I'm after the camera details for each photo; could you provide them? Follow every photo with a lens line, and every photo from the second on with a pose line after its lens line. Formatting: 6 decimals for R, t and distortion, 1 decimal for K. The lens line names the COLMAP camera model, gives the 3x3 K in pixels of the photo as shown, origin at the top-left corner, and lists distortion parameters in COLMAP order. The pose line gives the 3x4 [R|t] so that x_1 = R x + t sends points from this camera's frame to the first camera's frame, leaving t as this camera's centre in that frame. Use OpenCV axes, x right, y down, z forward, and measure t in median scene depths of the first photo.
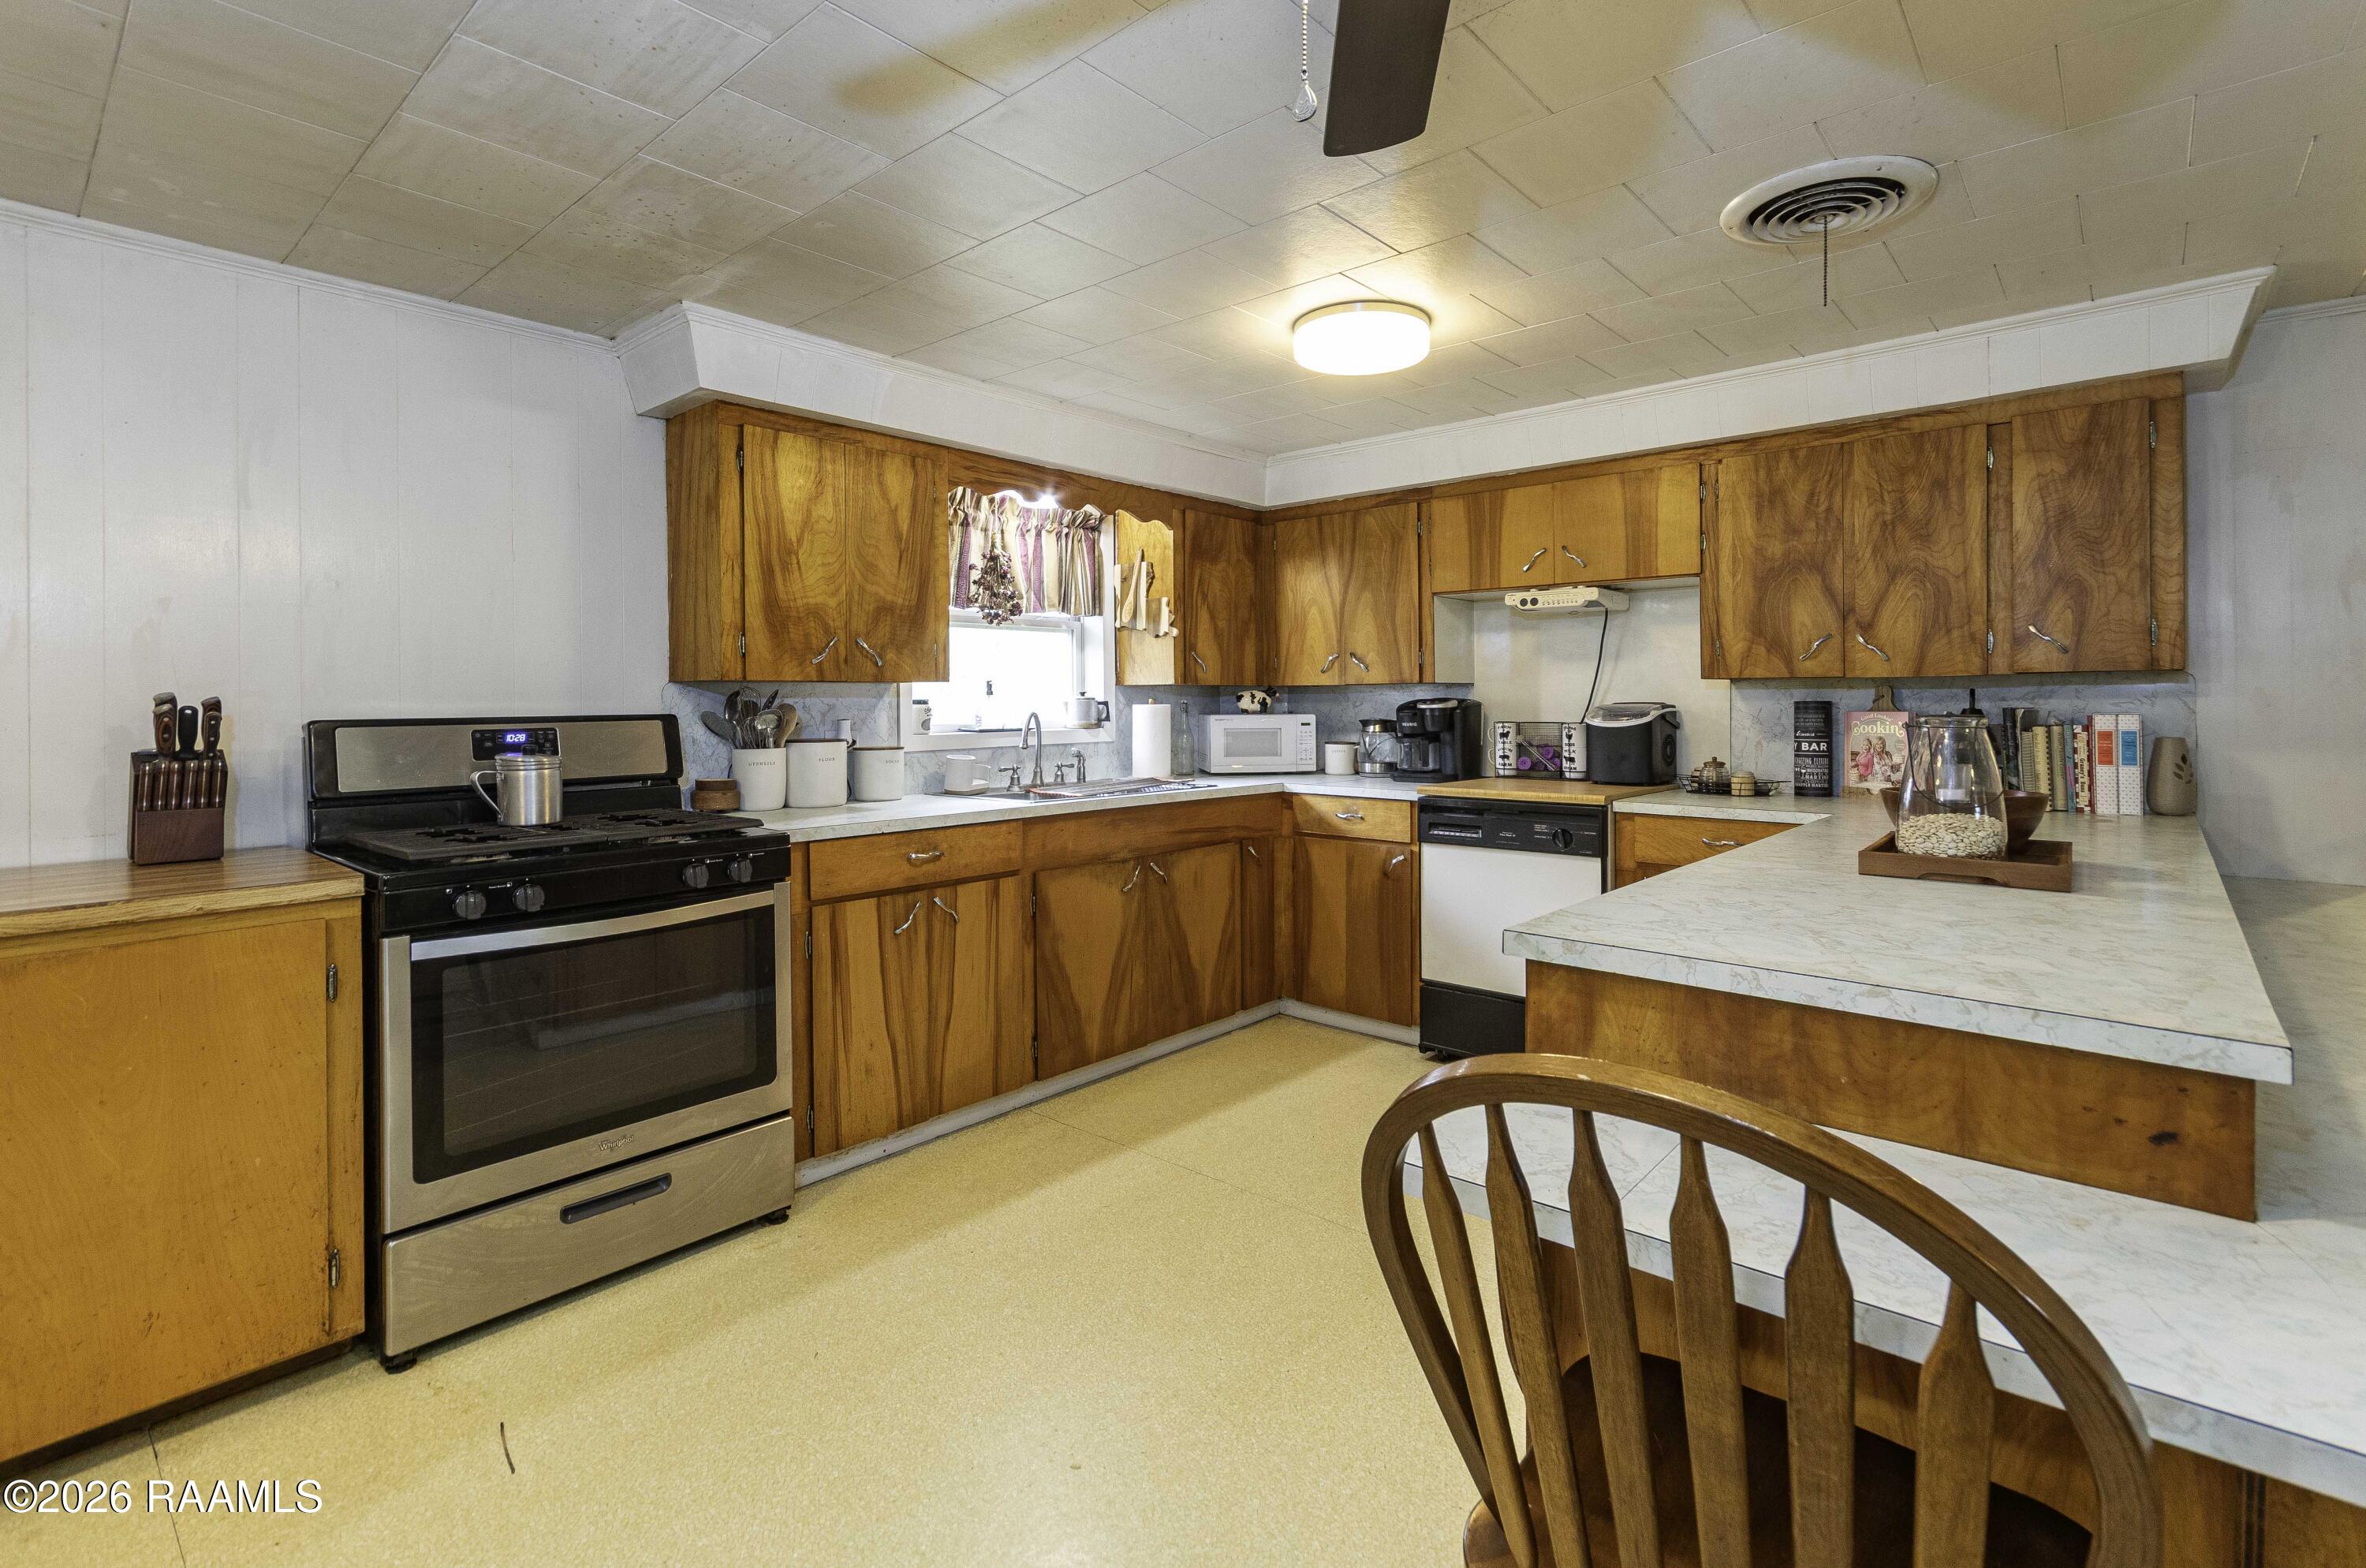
lens RADIAL K [[1062.7, 0, 1214.0], [0, 1062.7, 703.8], [0, 0, 1]] dist [0.017586, 0.000770]
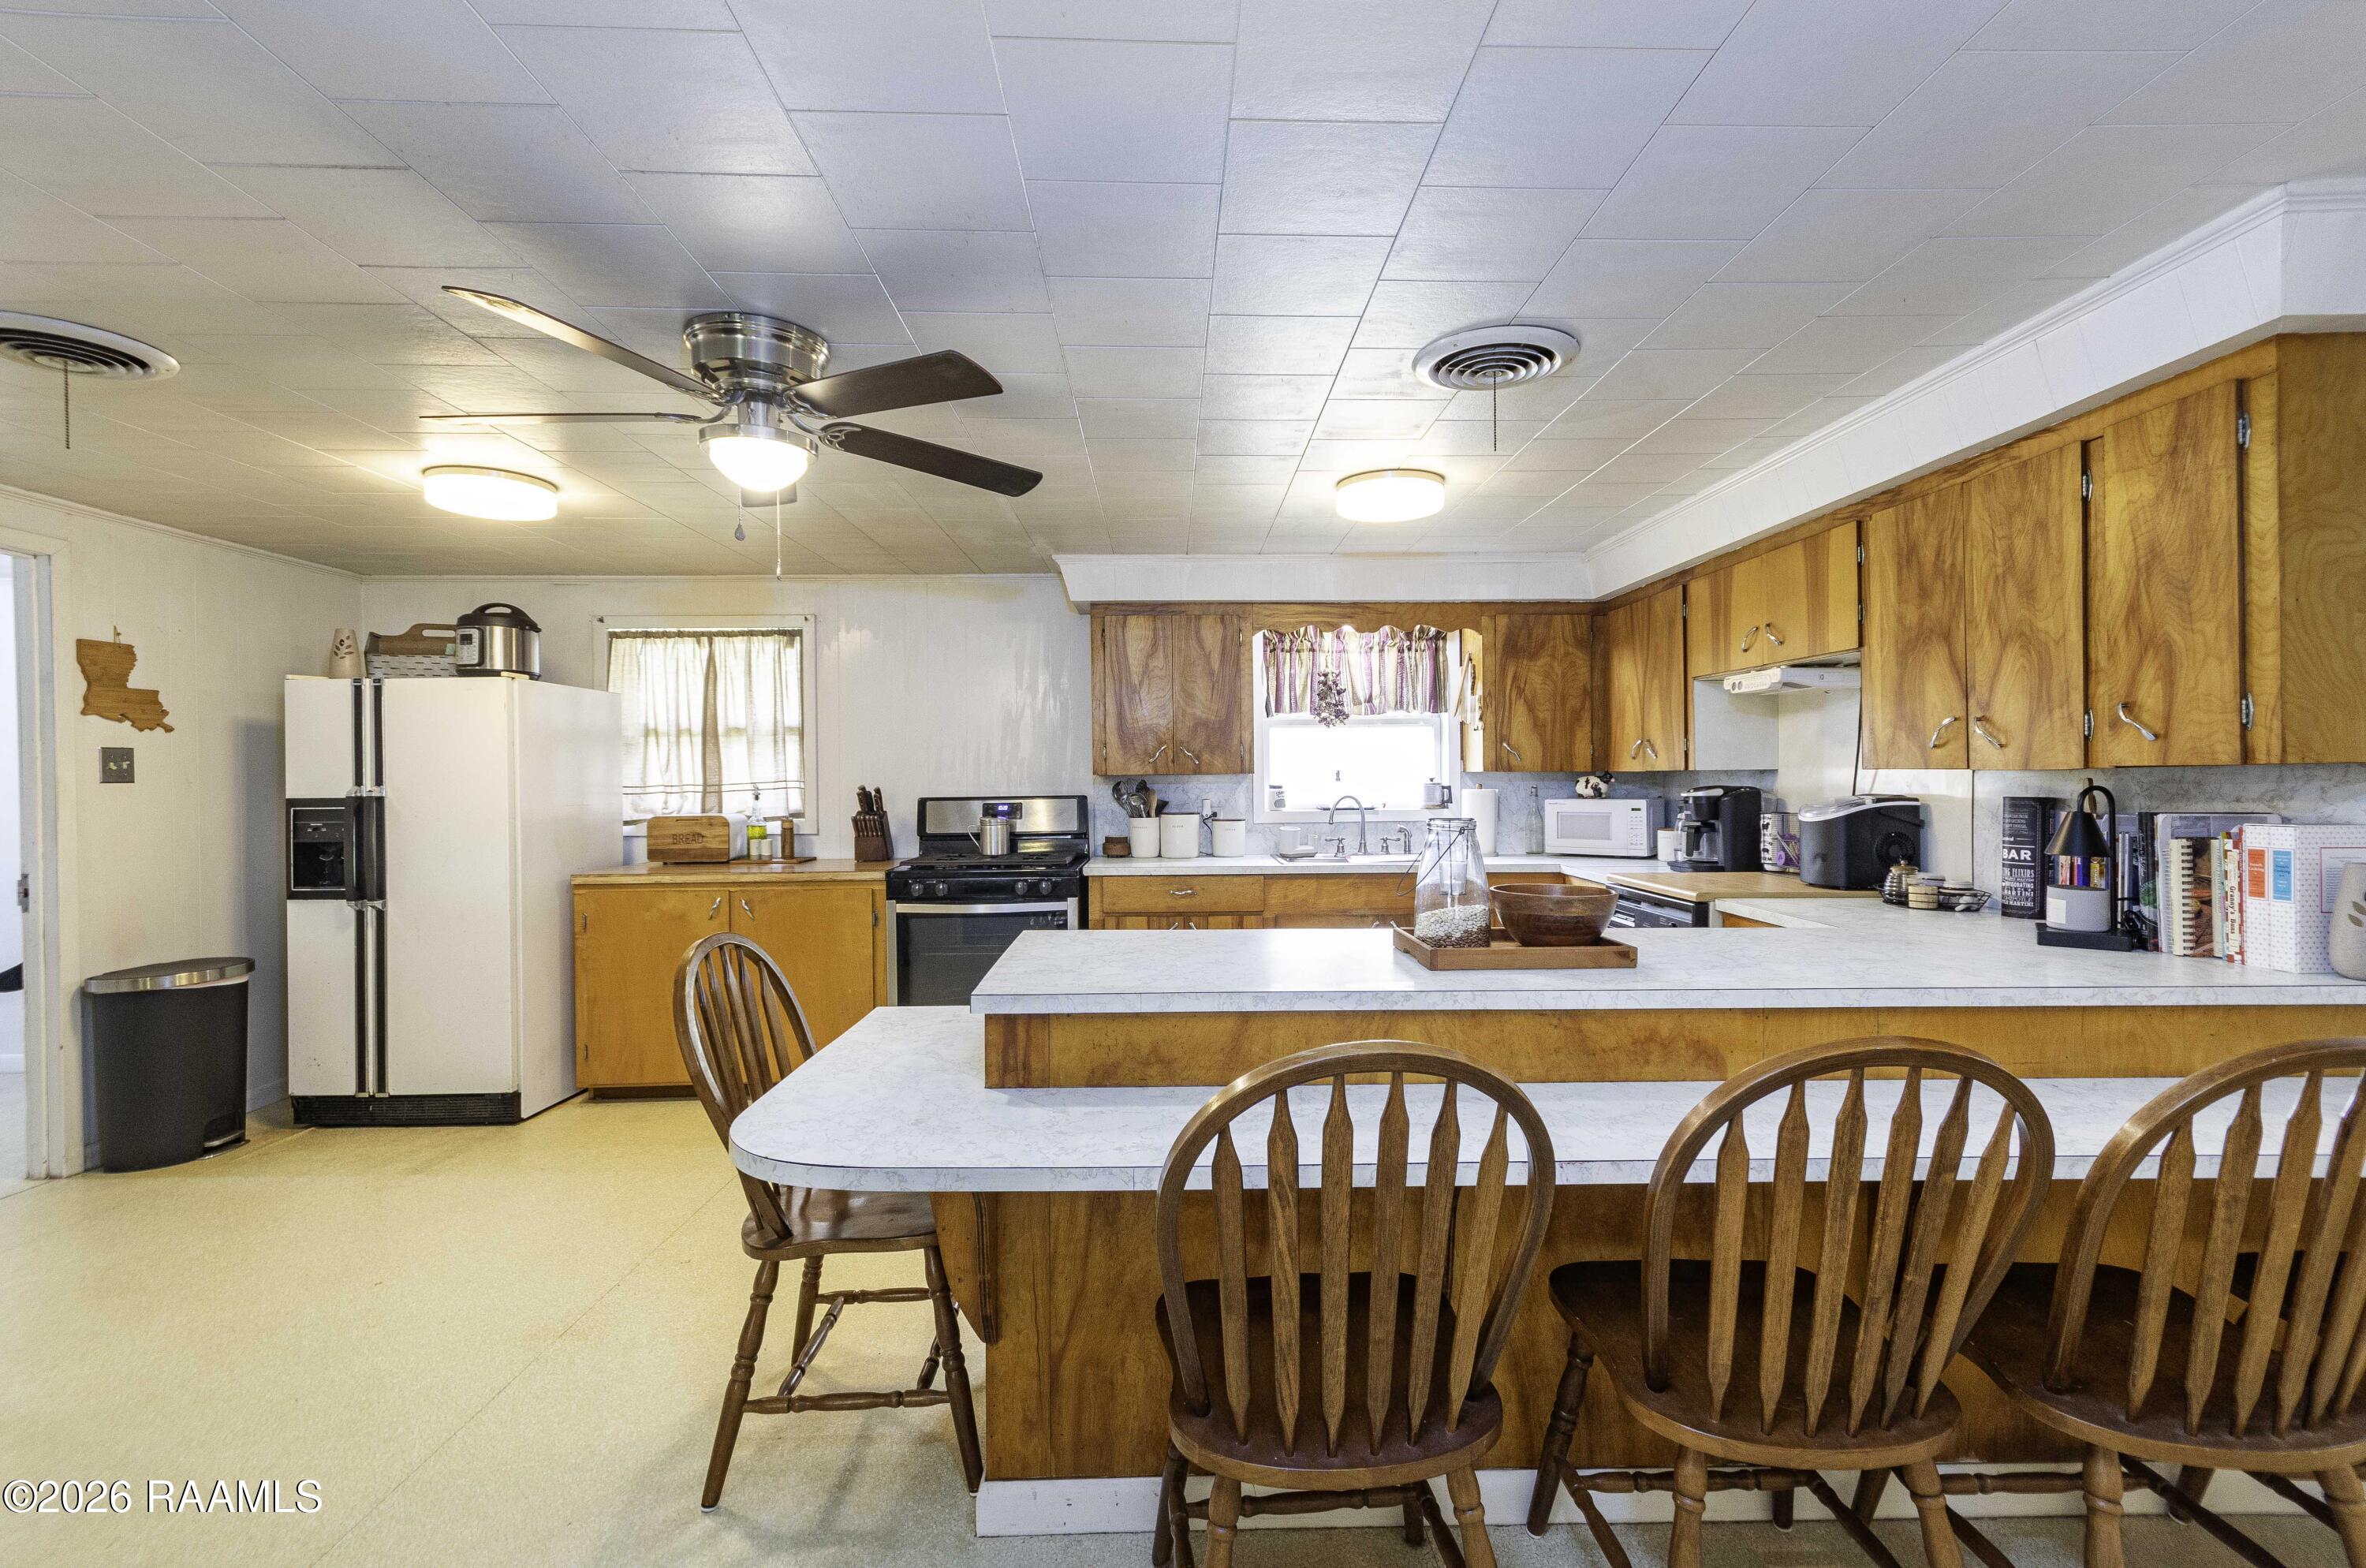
lens RADIAL K [[1062.7, 0, 1179.0], [0, 1062.7, 786.6], [0, 0, 1]] dist [0.017586, 0.000770]
pose [[0.670478, 0.007587, -0.741891, 0.770737], [0.002173, 0.999923, 0.012189, -0.022409], [0.741927, -0.009784, 0.670410, 0.004133]]
